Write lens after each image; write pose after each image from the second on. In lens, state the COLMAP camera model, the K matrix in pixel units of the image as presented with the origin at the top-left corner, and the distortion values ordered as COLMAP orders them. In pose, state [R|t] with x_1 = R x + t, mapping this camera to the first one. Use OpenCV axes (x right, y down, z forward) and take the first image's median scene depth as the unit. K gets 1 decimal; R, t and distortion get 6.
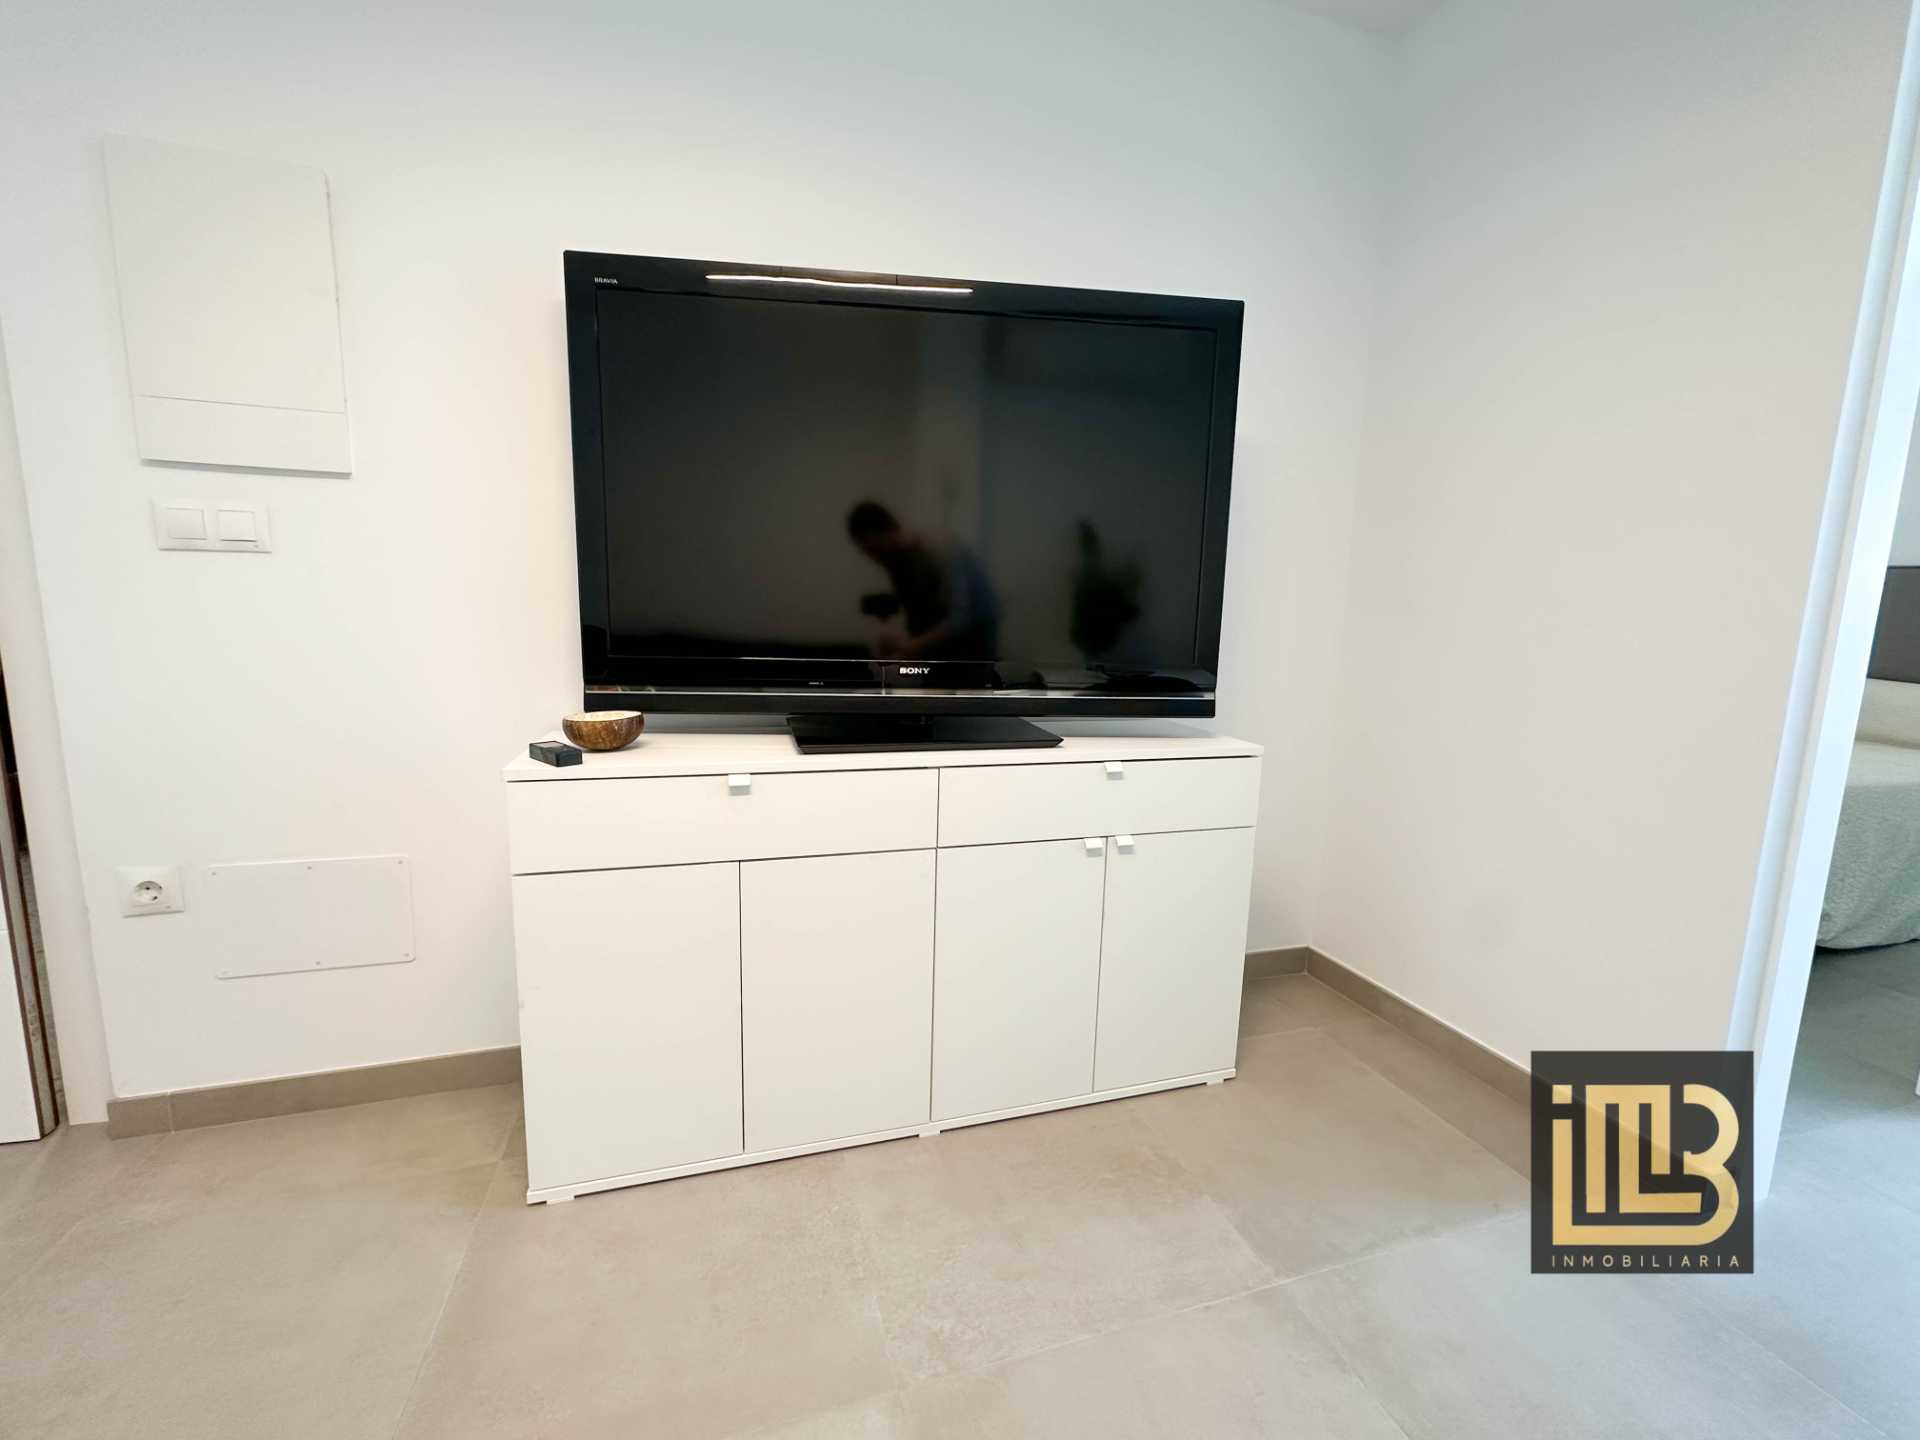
lens RADIAL K [[769.8, 0, 962.5], [0, 769.8, 722.7], [0, 0, 1]] dist [-0.006819, 0.002831]
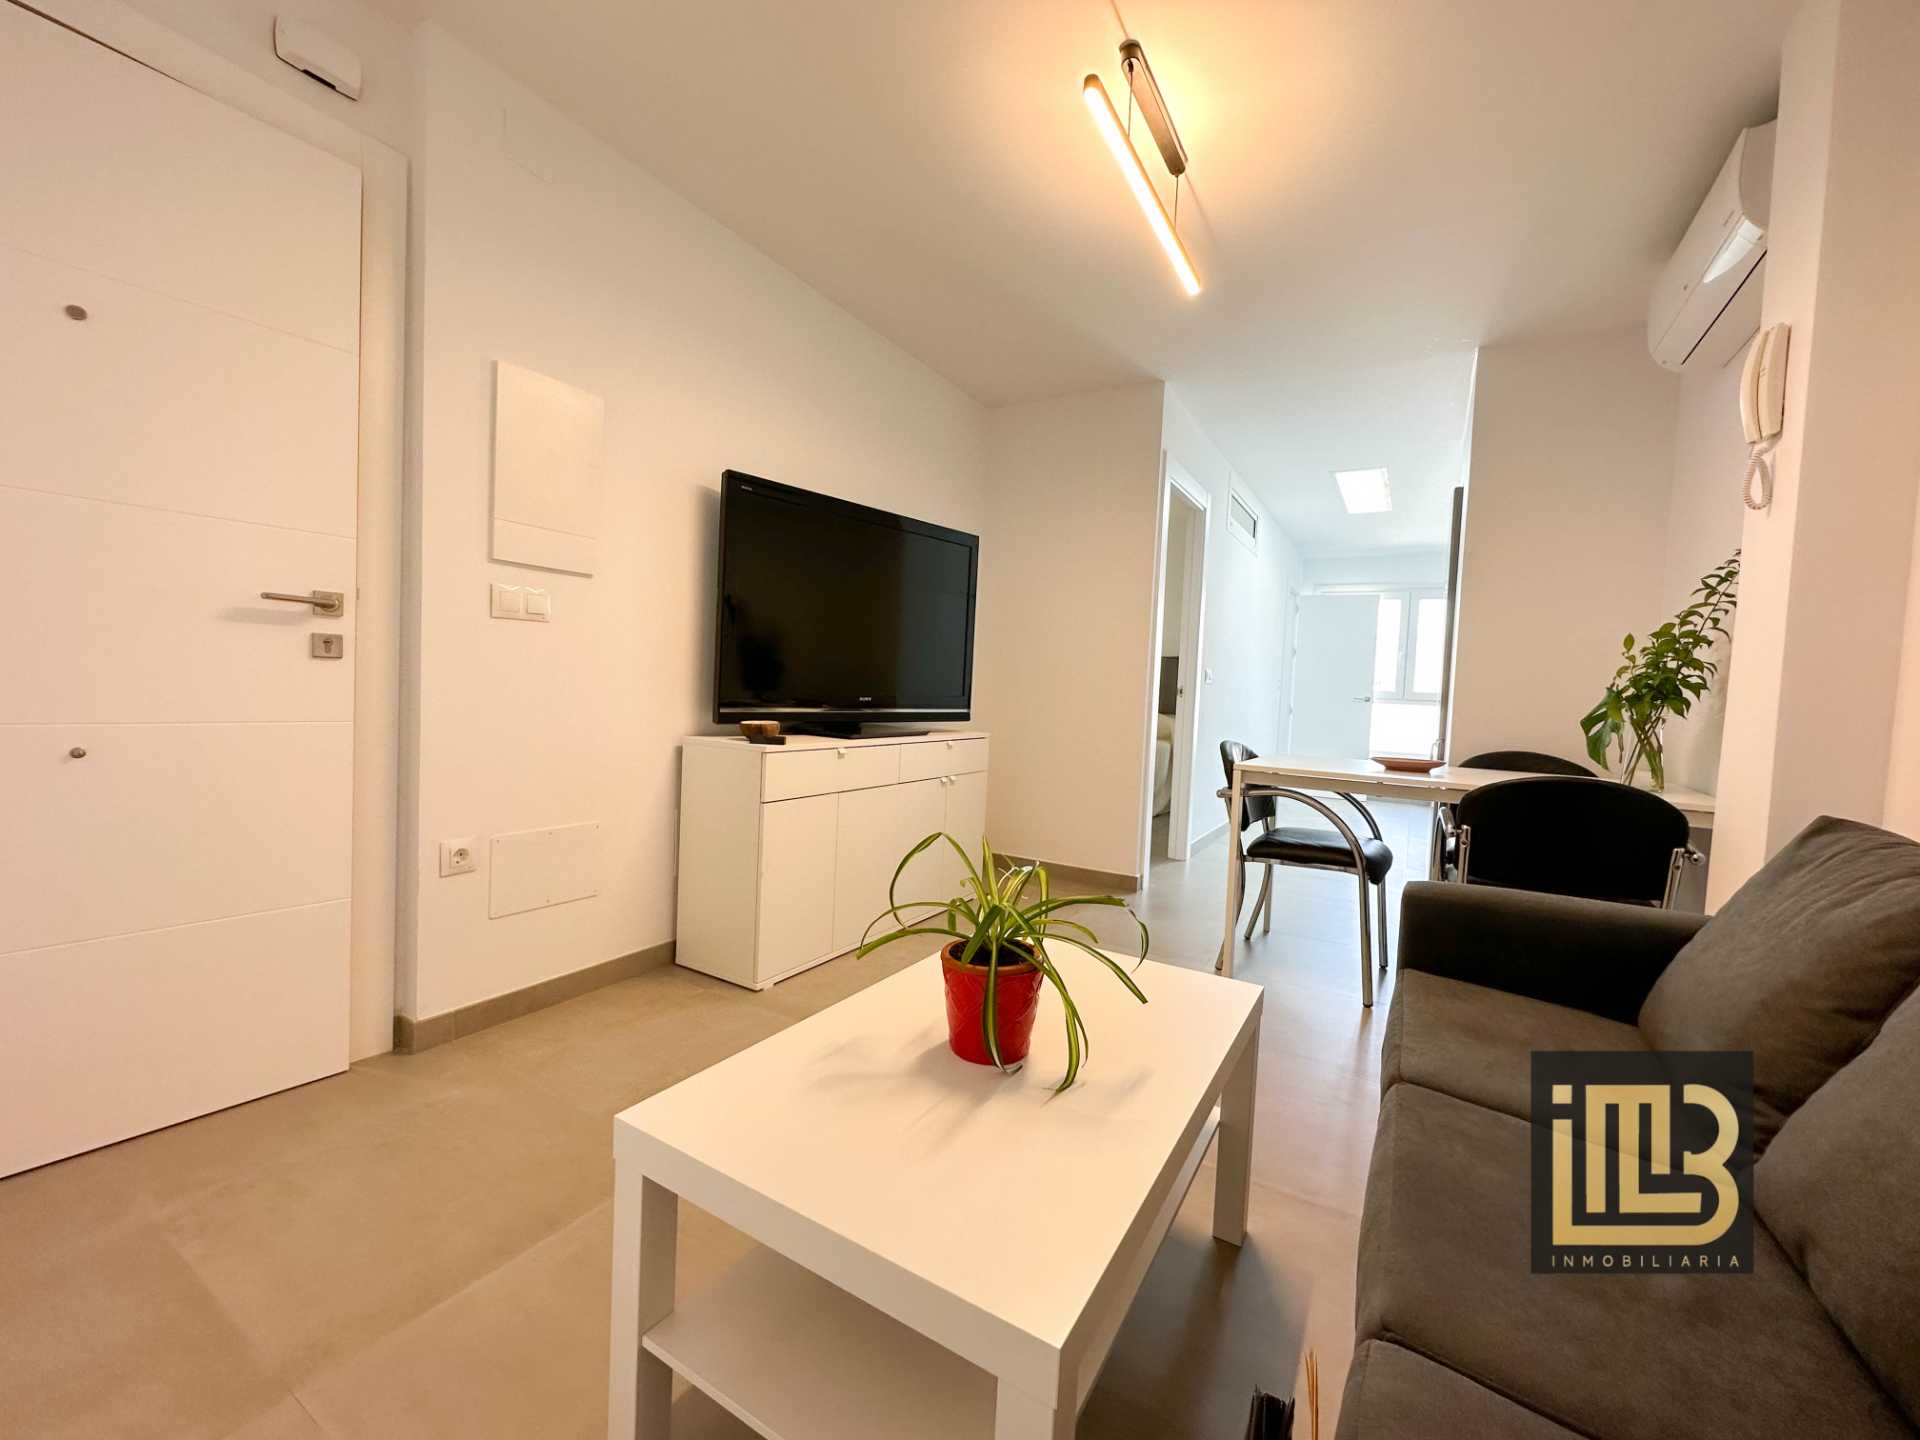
lens RADIAL K [[769.8, 0, 957.4], [0, 769.8, 721.1], [0, 0, 1]] dist [-0.006819, 0.002831]
pose [[0.743318, -0.023244, 0.668534, -1.252285], [0.070550, 0.996547, -0.043793, 0.095001], [-0.665207, 0.079717, 0.742391, -0.630312]]
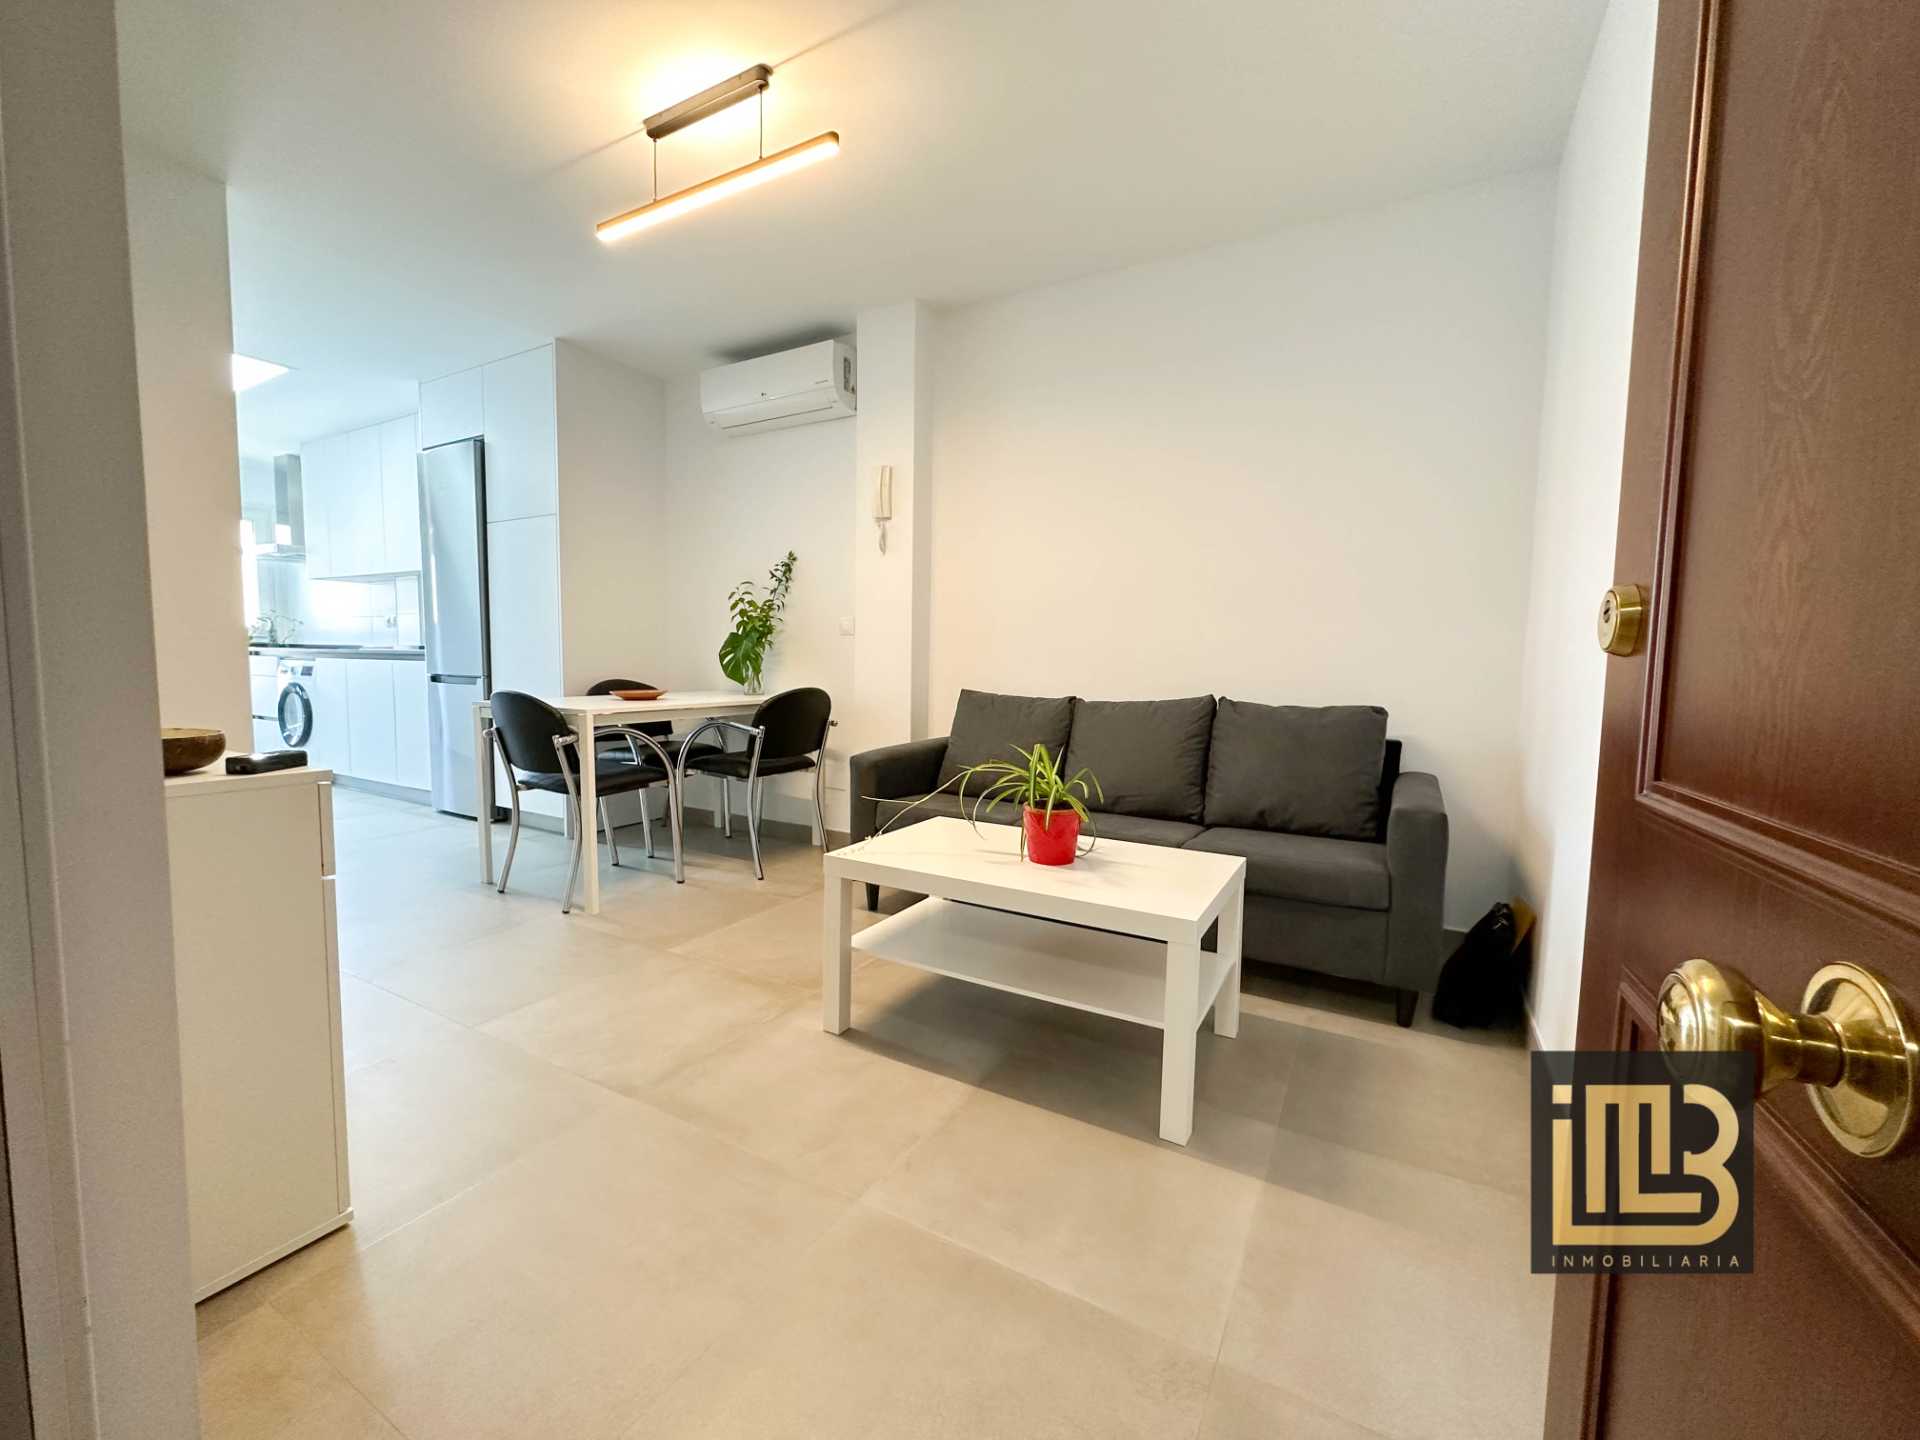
lens RADIAL K [[769.8, 0, 957.9], [0, 769.8, 715.9], [0, 0, 1]] dist [-0.006819, 0.002831]
pose [[-0.686846, -0.092591, 0.720881, -1.807512], [0.070360, 0.978723, 0.192746, -0.313468], [-0.723389, 0.183108, -0.665717, 2.224919]]
